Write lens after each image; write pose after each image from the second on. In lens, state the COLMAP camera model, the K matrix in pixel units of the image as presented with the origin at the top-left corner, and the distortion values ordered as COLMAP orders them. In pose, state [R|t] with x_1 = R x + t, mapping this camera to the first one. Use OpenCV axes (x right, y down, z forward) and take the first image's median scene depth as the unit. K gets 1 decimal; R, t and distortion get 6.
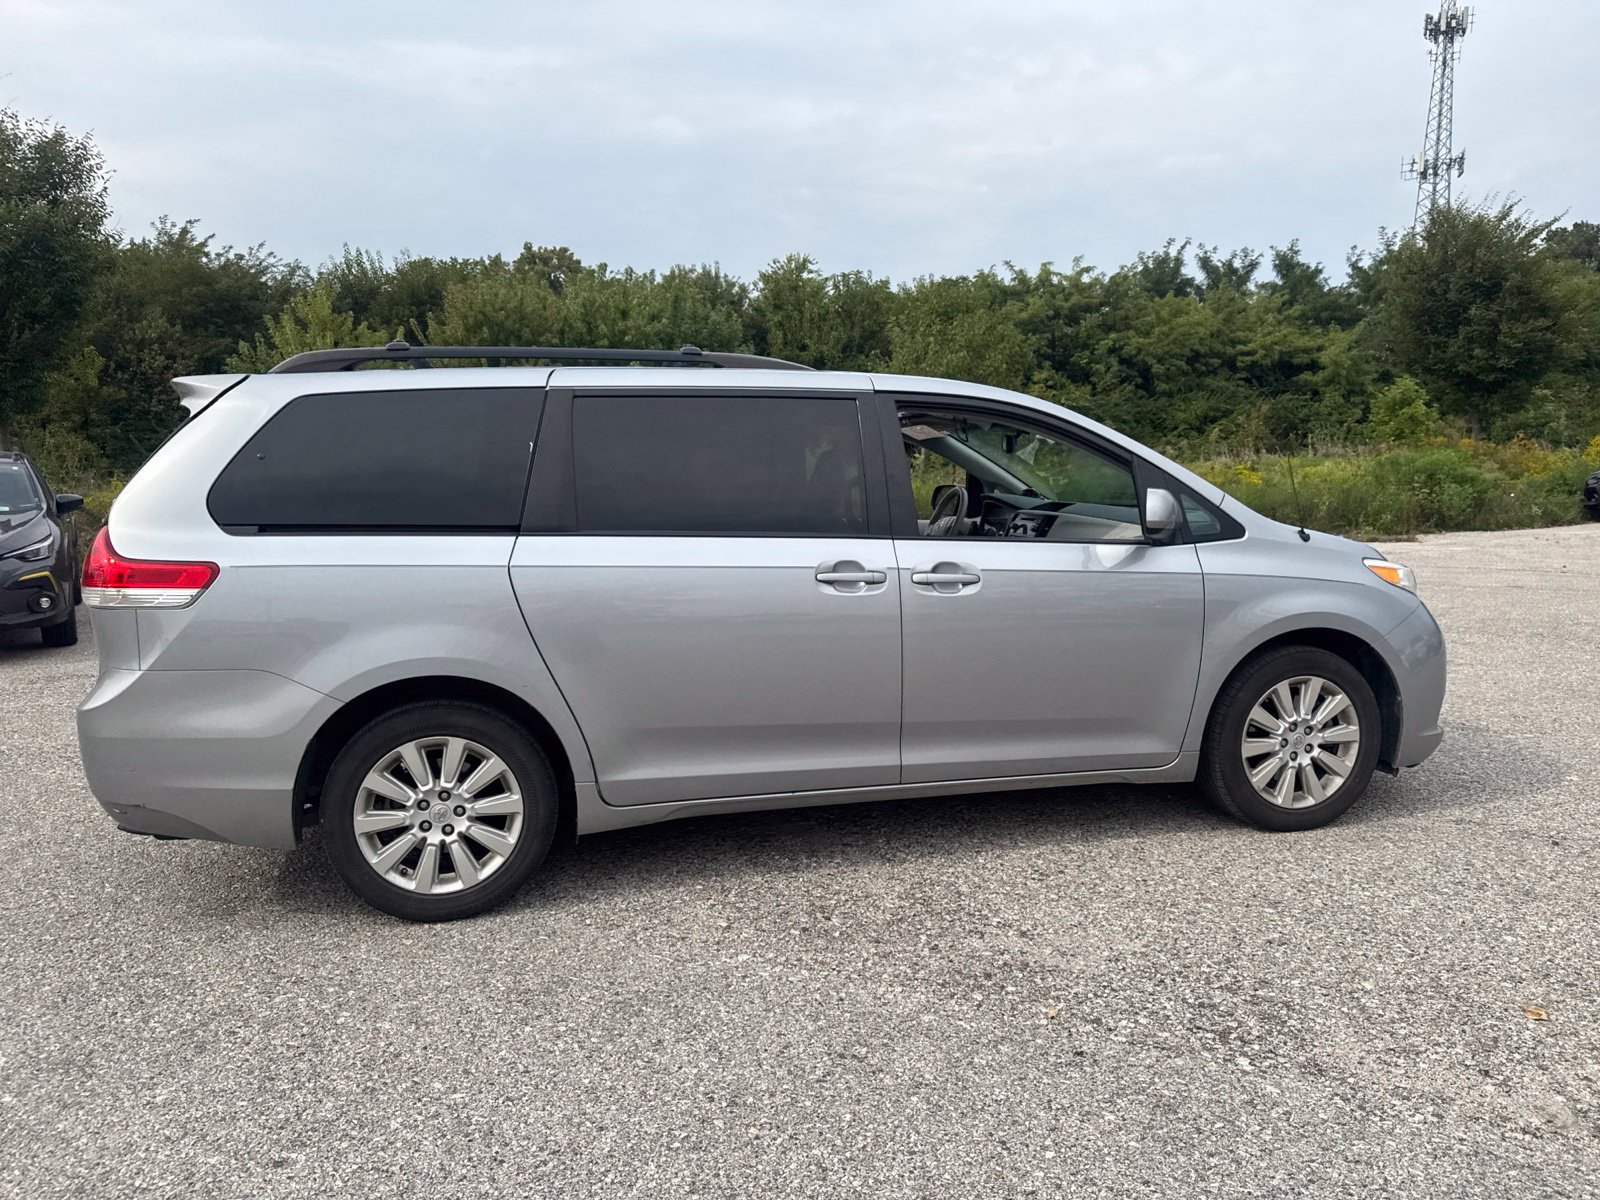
lens RADIAL K [[1123.2, 0, 807.7], [0, 1123.2, 619.2], [0, 0, 1]] dist [0.032468, -0.046847]
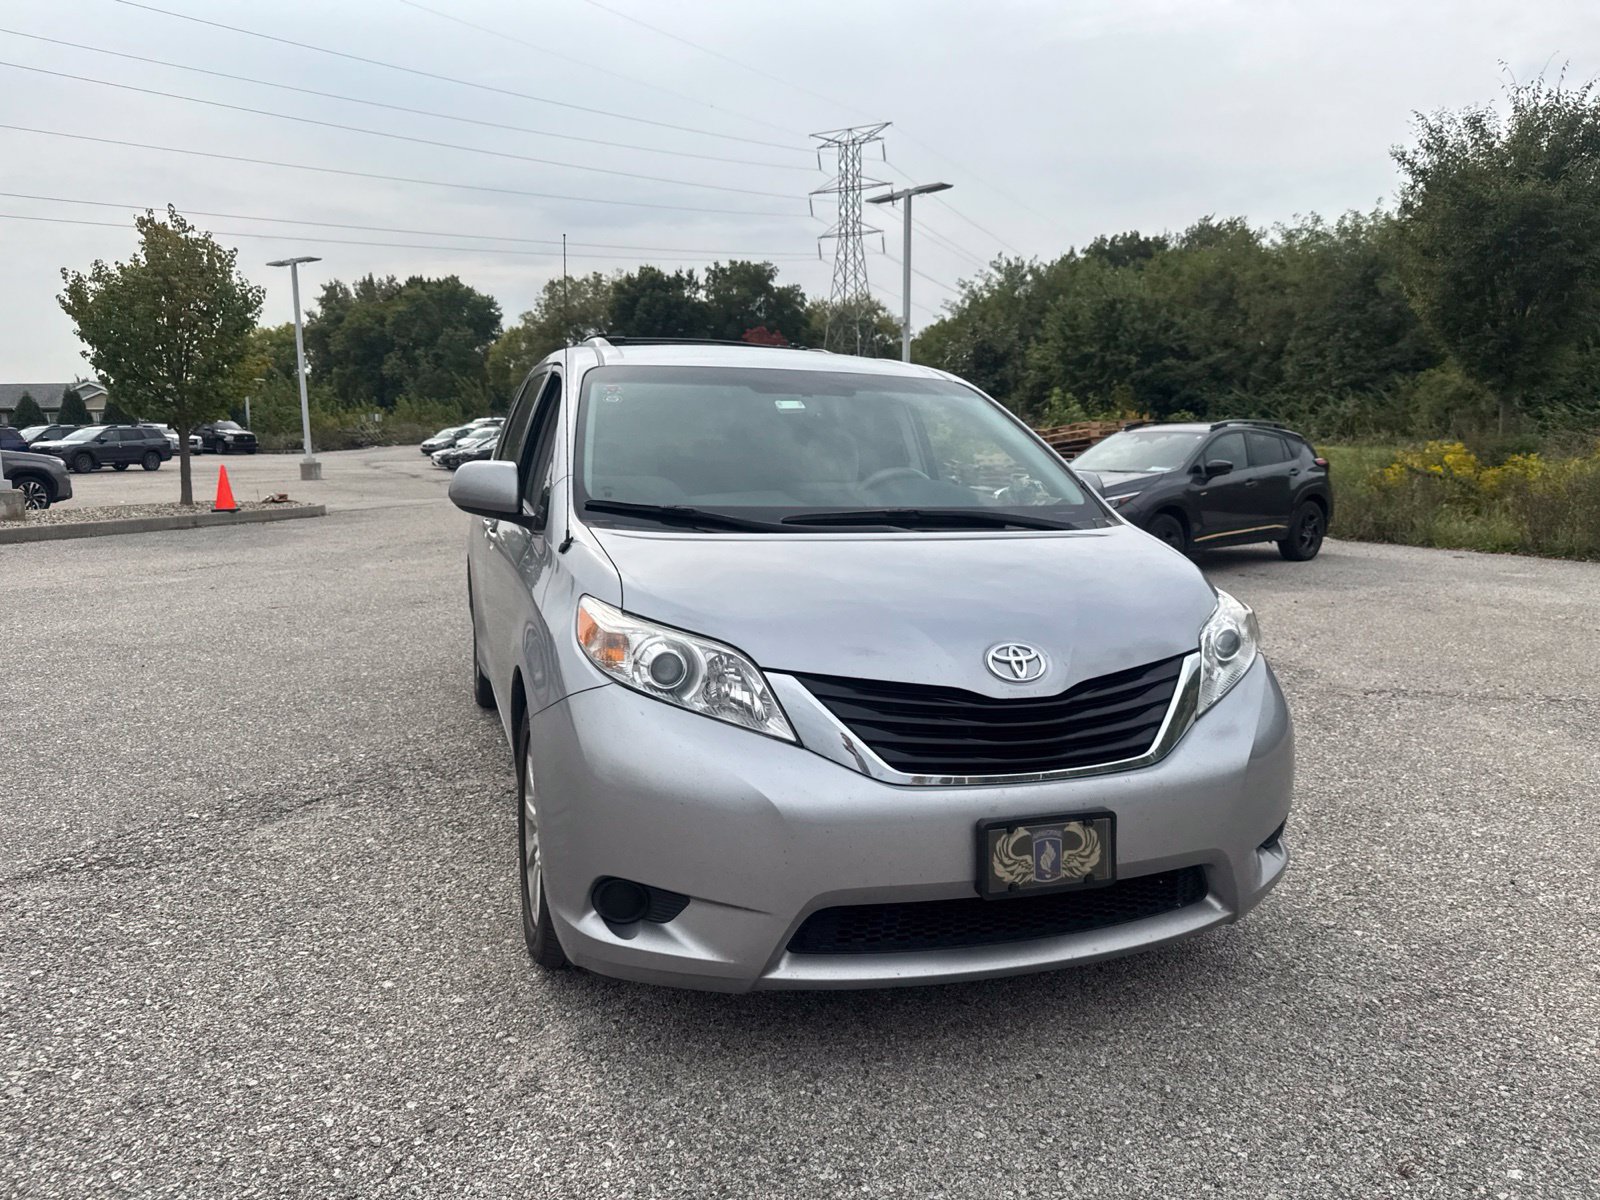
lens RADIAL K [[1123.2, 0, 811.2], [0, 1123.2, 610.2], [0, 0, 1]] dist [0.032468, -0.046847]
pose [[0.106978, 0.163592, -0.980711, 1.155838], [-0.151321, 0.977559, 0.146560, -0.159144], [0.982679, 0.132724, 0.129332, 1.082586]]
